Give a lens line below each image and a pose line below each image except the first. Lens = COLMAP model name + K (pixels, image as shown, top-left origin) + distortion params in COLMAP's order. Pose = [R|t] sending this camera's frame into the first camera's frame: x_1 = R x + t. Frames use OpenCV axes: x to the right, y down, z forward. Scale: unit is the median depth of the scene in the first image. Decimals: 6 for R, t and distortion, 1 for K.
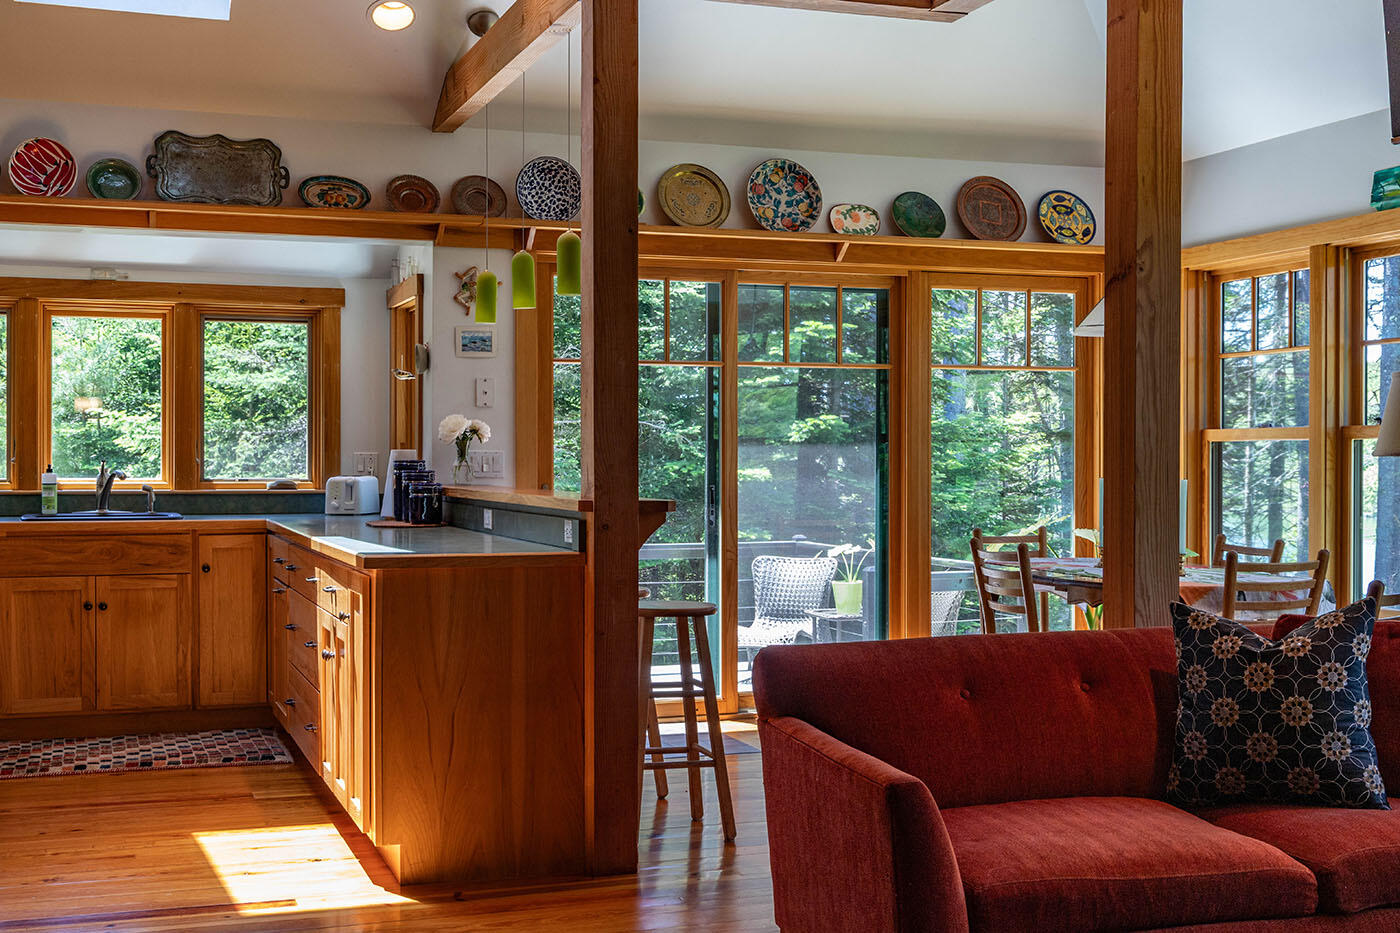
lens RADIAL K [[1709.1, 0, 698.7], [0, 1709.1, 466.9], [0, 0, 1]] dist [0.009320, 0.000000]
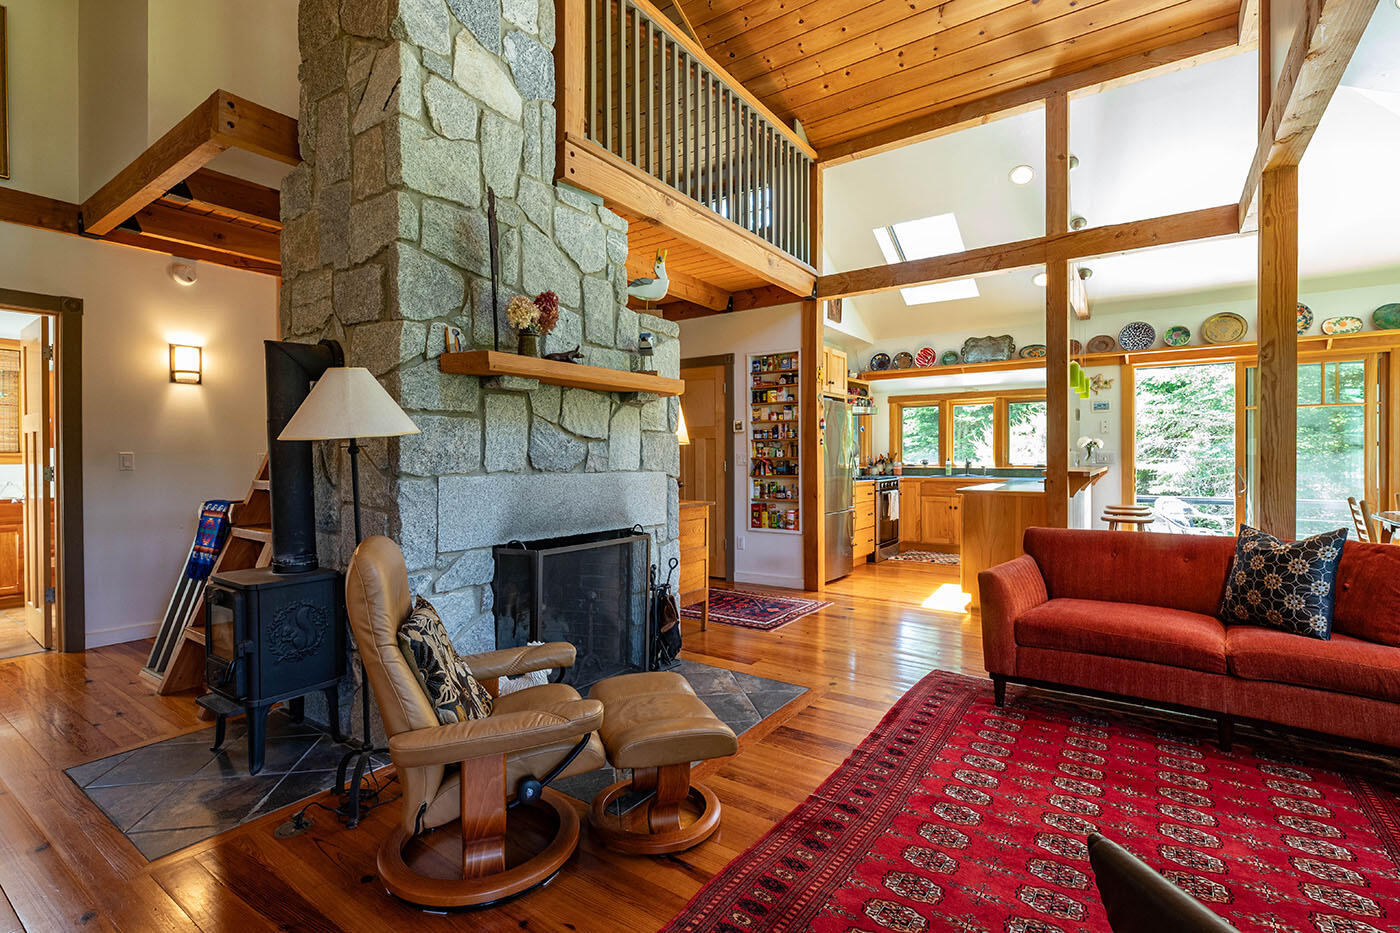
lens RADIAL K [[666.6, 0, 699.9], [0, 666.6, 462.0], [0, 0, 1]] dist [-0.002445, -0.000163]
pose [[0.576080, 0.002895, -0.817388, 0.285490], [-0.000768, 0.999995, 0.003001, 0.002199], [0.817393, -0.001101, 0.576080, 0.013290]]
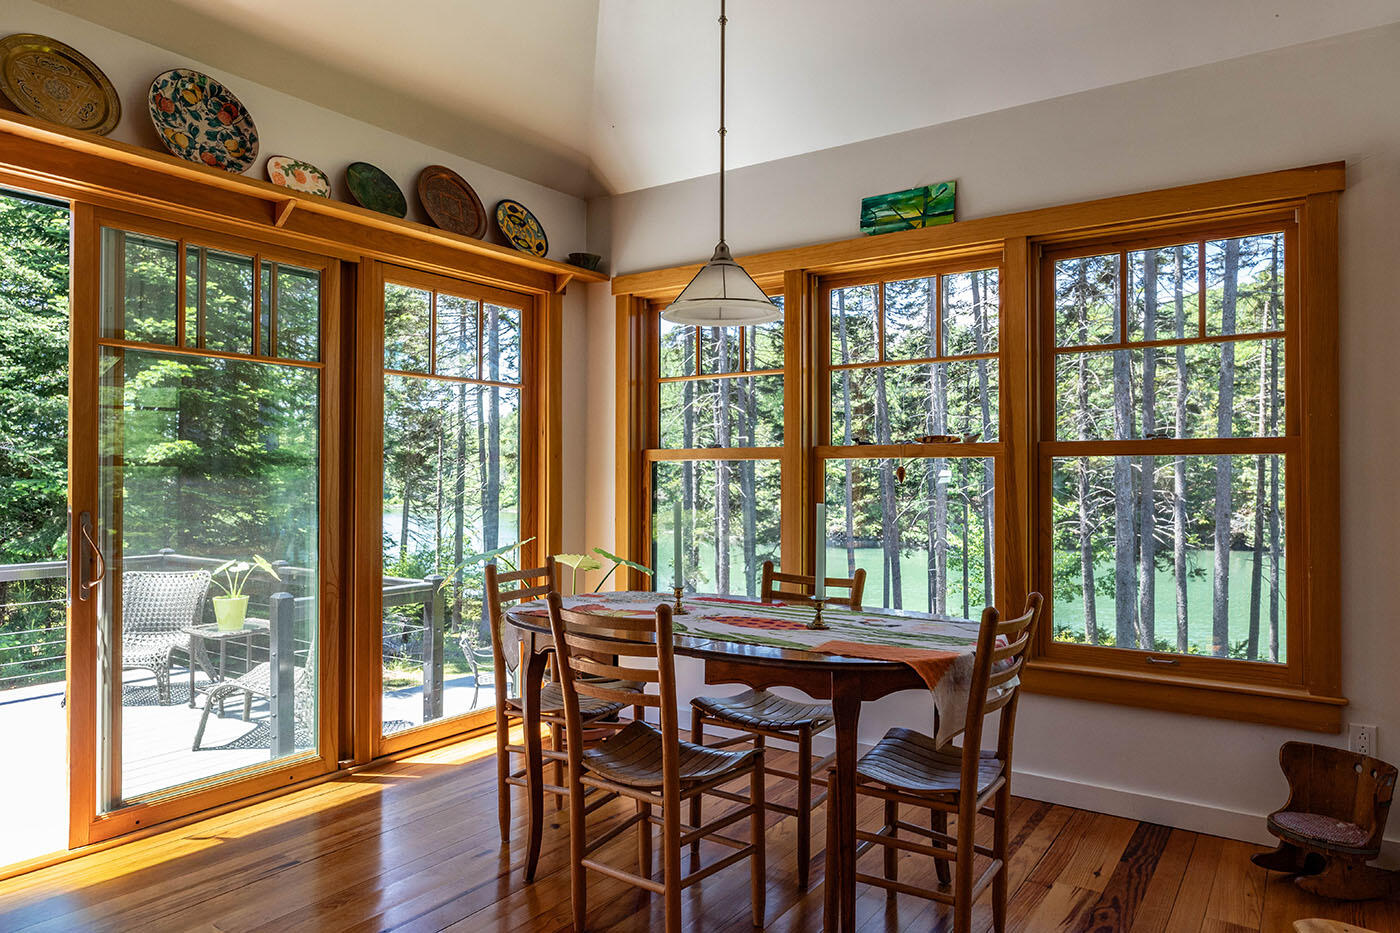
lens RADIAL K [[919.9, 0, 695.7], [0, 919.9, 472.0], [0, 0, 1]] dist [-0.009715, 0.000429]
pose [[0.815083, 0.003304, 0.579335, -0.005935], [0.002628, 0.999952, -0.009400, -0.002866], [-0.579339, 0.009185, 0.815035, 0.553598]]
